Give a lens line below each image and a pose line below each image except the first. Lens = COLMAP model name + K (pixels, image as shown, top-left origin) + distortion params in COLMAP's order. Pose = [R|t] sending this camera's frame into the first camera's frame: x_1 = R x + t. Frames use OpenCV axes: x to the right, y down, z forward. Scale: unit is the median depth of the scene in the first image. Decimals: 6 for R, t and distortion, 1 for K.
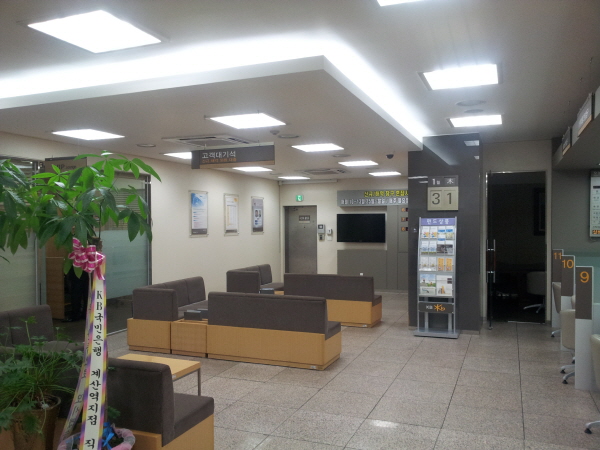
lens RADIAL K [[531.4, 0, 299.7], [0, 531.4, 224.2], [0, 0, 1]] dist [0.001682, 0.001256]
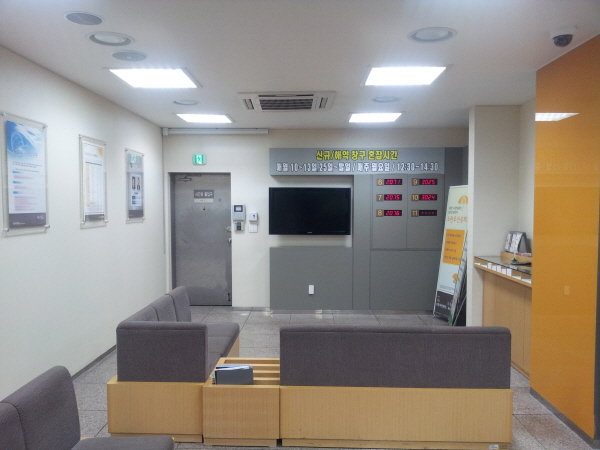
lens RADIAL K [[531.4, 0, 300.6], [0, 531.4, 228.8], [0, 0, 1]] dist [0.001682, 0.001256]
pose [[0.934194, -0.008863, 0.356654, -0.111643], [-0.007238, 0.999015, 0.043786, 0.000903], [-0.356691, -0.043486, 0.933210, 0.439334]]
